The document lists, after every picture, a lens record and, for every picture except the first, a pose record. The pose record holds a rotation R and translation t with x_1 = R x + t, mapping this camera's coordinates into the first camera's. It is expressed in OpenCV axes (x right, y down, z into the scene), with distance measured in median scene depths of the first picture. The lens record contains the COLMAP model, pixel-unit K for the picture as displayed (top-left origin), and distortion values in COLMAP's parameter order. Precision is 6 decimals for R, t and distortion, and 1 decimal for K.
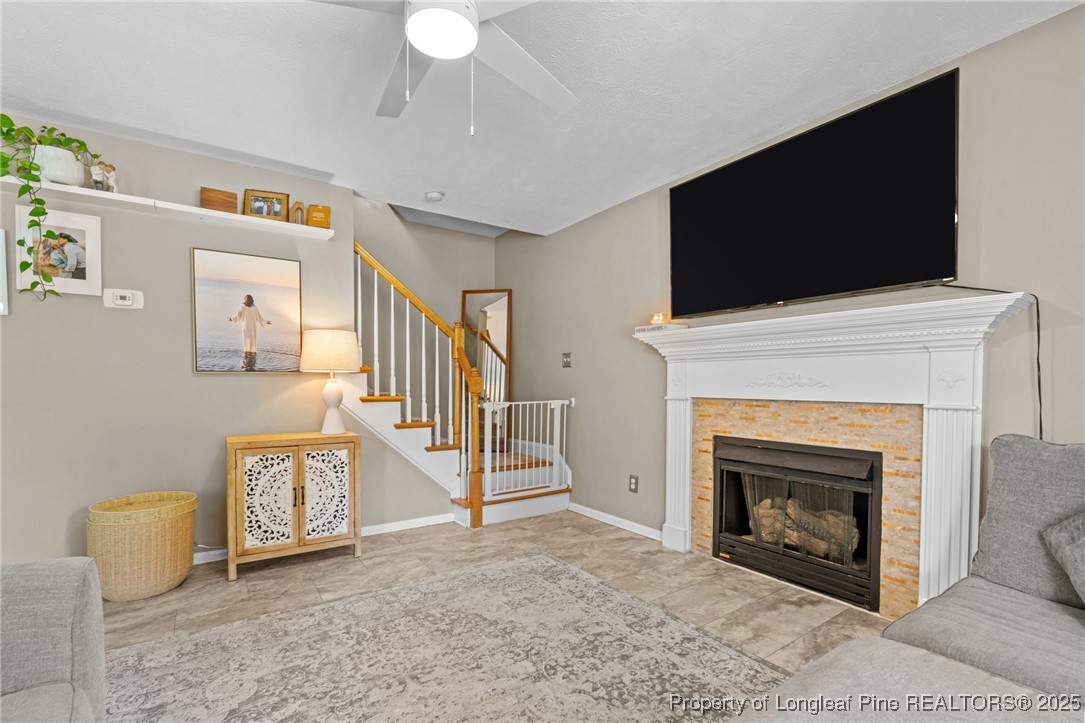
lens RADIAL K [[487.4, 0, 541.5], [0, 487.4, 395.7], [0, 0, 1]] dist [-0.000448, -0.000155]
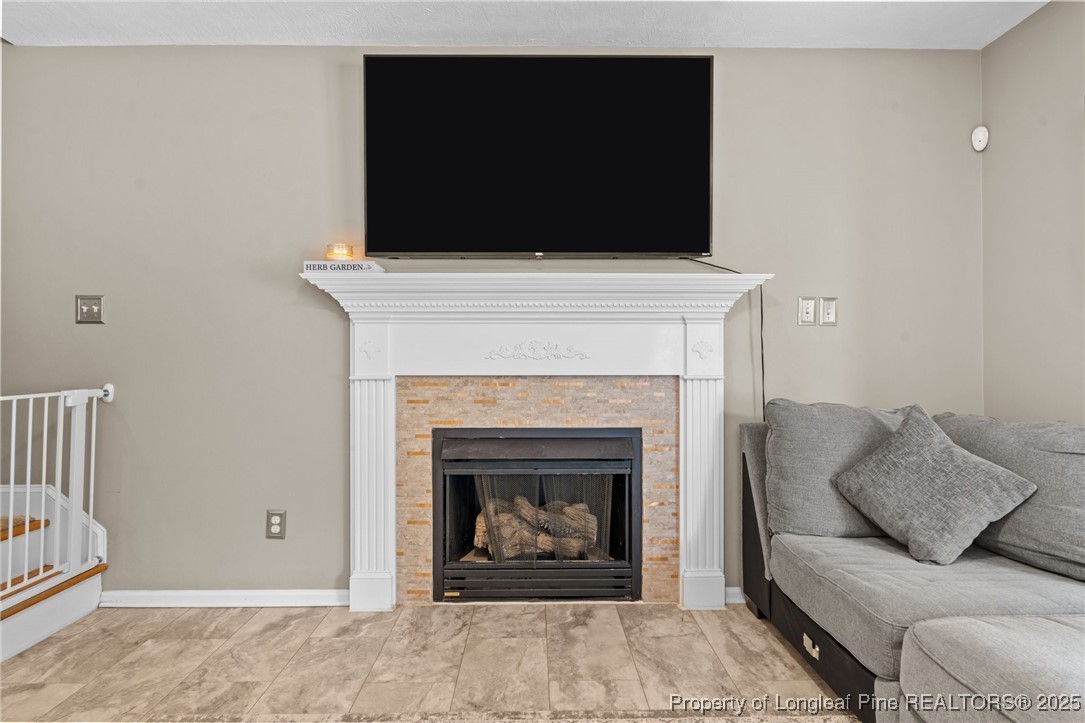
lens RADIAL K [[581.7, 0, 542.6], [0, 581.7, 362.2], [0, 0, 1]] dist [-0.003999, -0.000675]
pose [[0.559761, -0.002661, 0.828650, -0.263524], [0.022756, 0.999667, -0.012162, -0.001133], [-0.828342, 0.025664, 0.559635, 0.405591]]
